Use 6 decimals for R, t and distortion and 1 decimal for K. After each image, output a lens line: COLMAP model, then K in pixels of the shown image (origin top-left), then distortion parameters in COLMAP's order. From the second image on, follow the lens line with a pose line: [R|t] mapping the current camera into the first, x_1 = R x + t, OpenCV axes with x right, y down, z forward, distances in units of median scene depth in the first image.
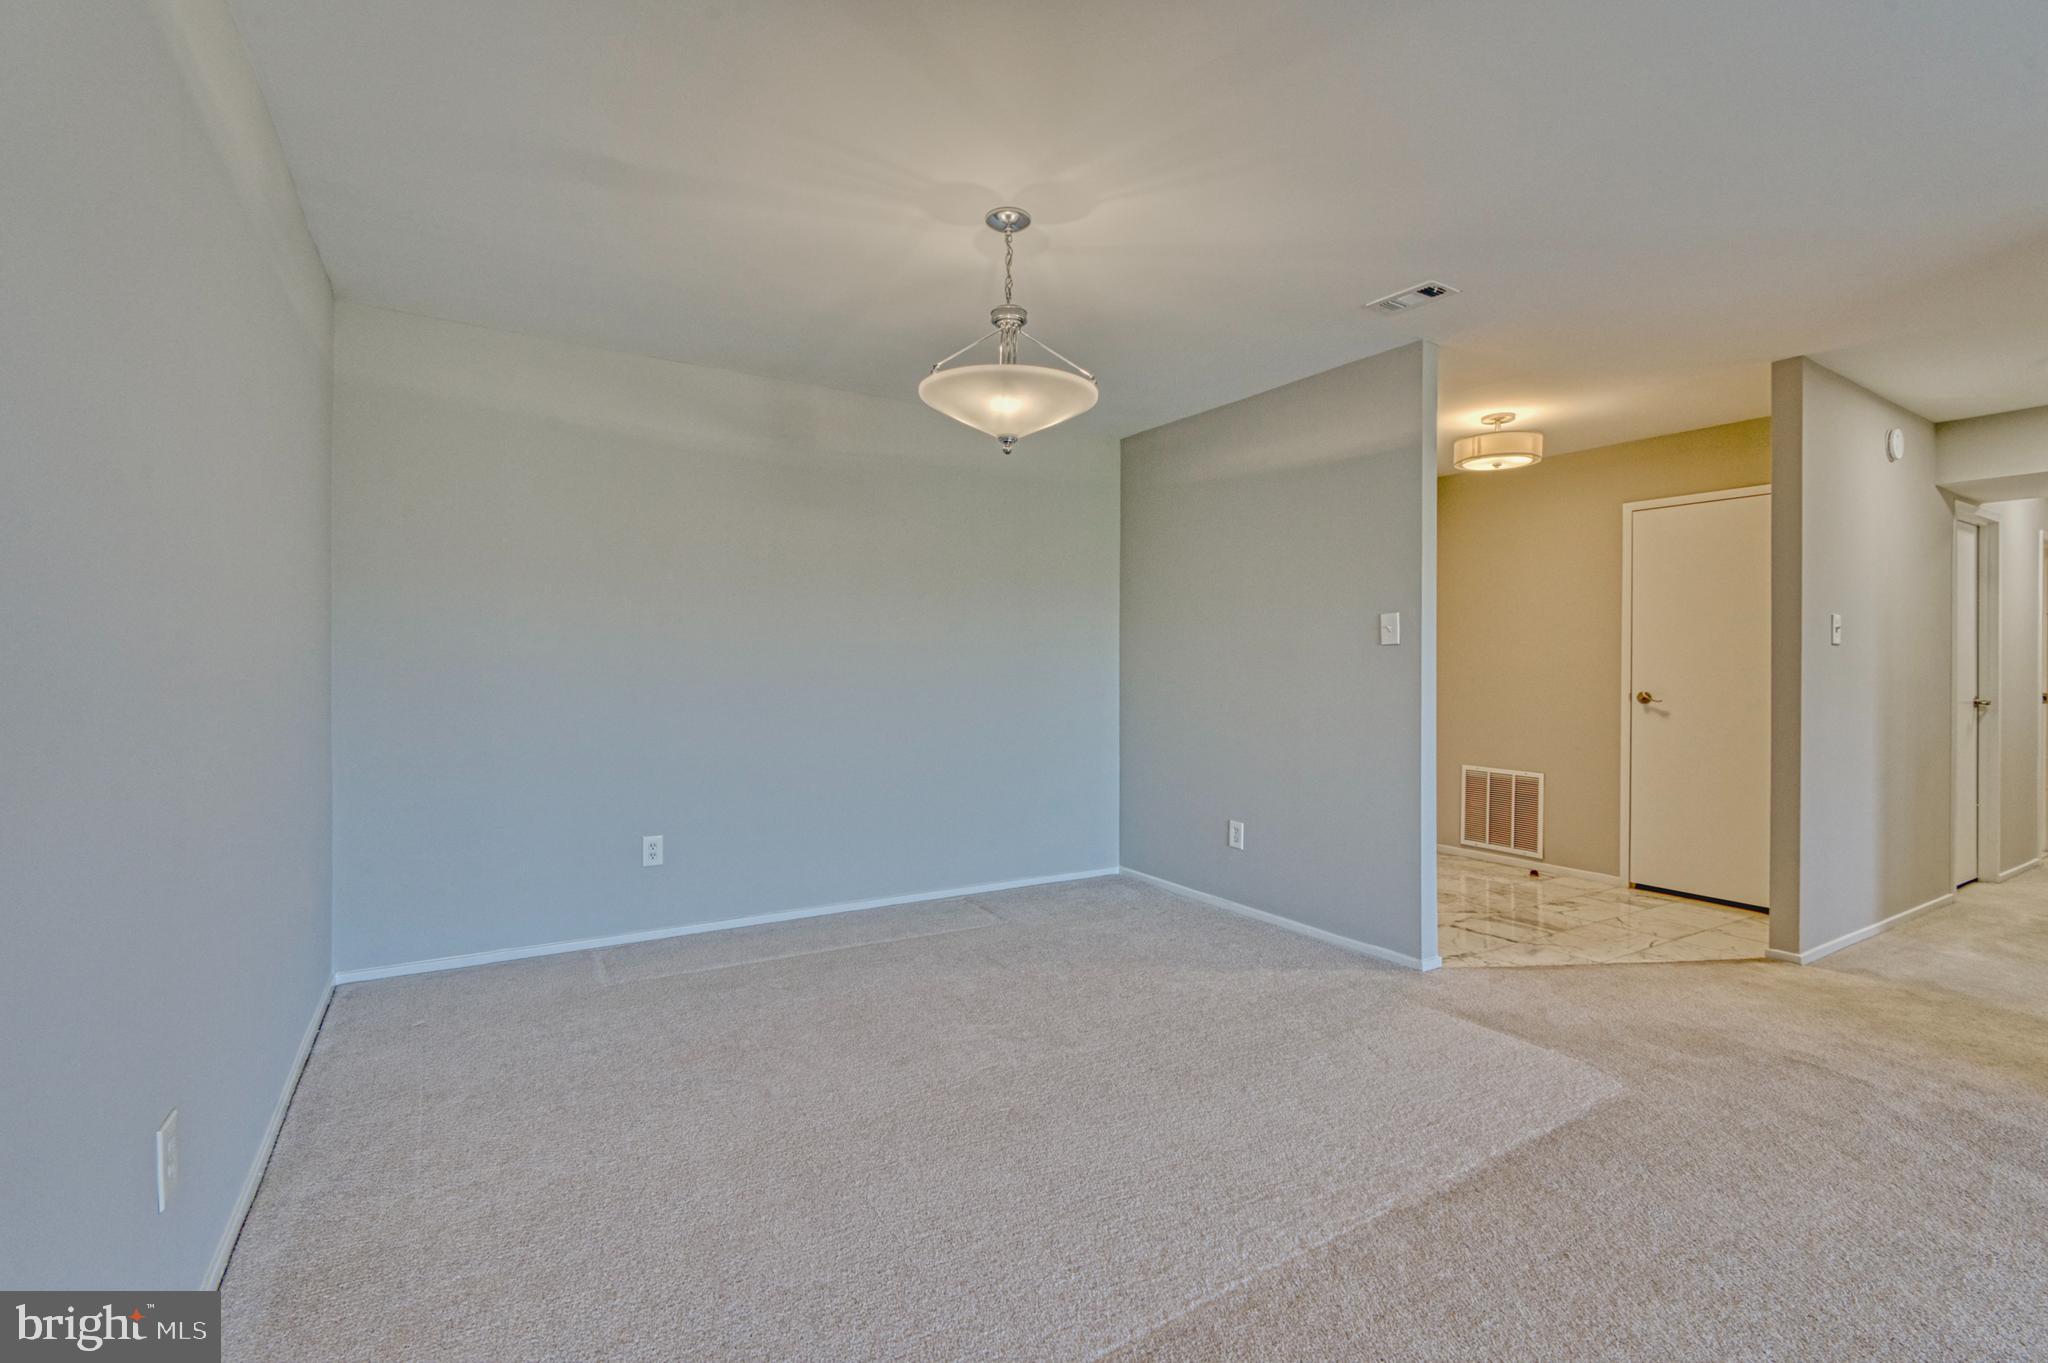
lens RADIAL K [[889.2, 0, 1013.3], [0, 889.2, 682.2], [0, 0, 1]] dist [0.011791, -0.001881]
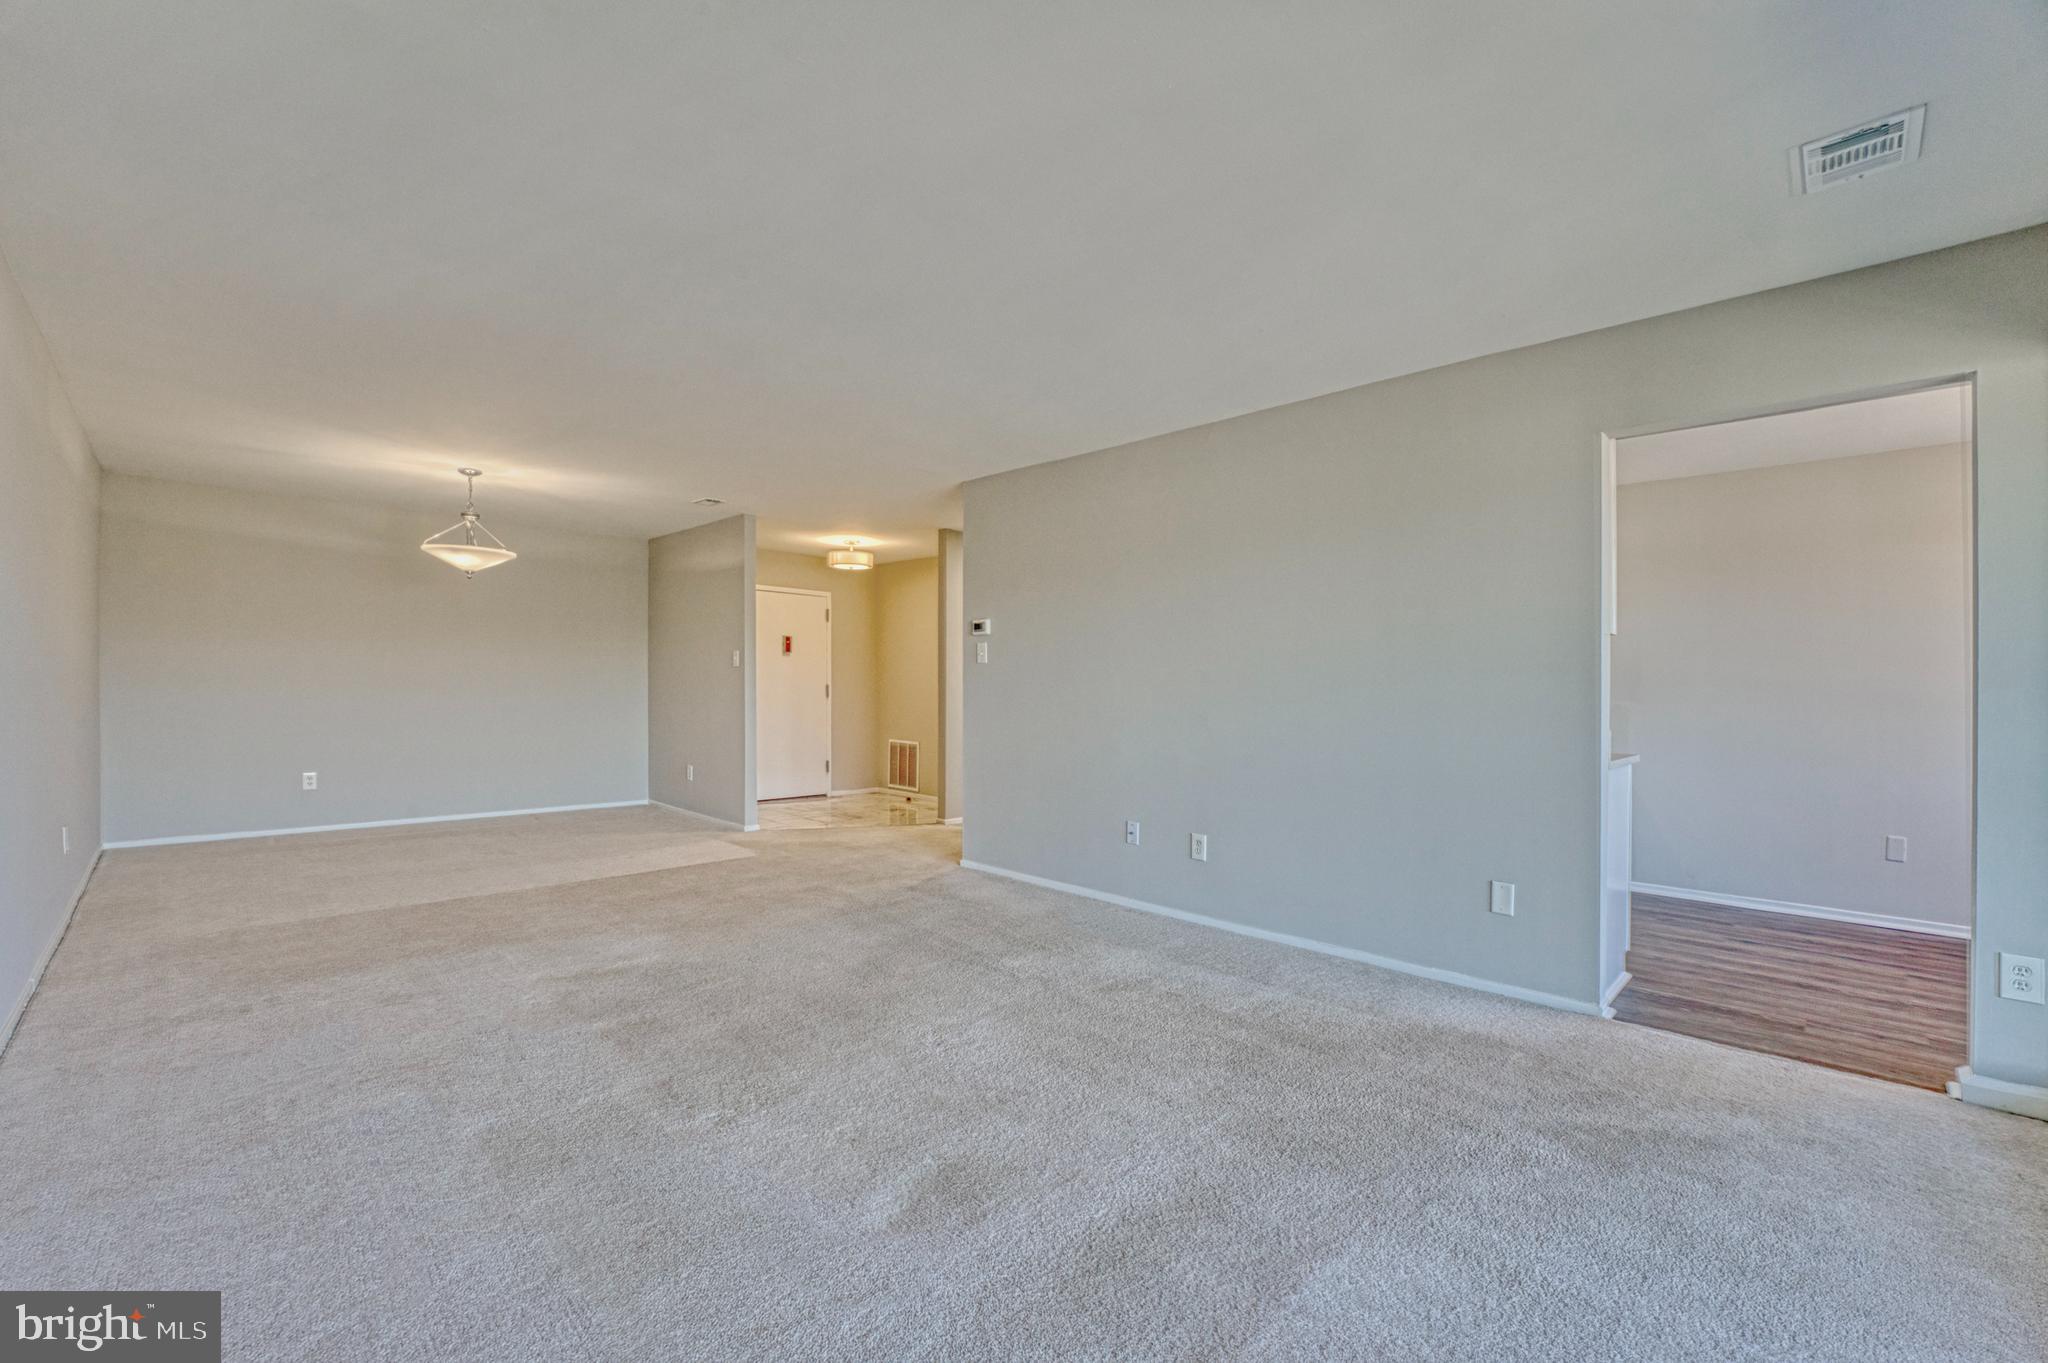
lens RADIAL K [[827.8, 0, 972.3], [0, 827.8, 697.9], [0, 0, 1]] dist [-0.007794, 0.000236]
pose [[0.979130, 0.001380, 0.203229, 0.401575], [-0.002079, 0.999993, 0.003227, 0.013495], [-0.203223, -0.003582, 0.979126, -0.629850]]
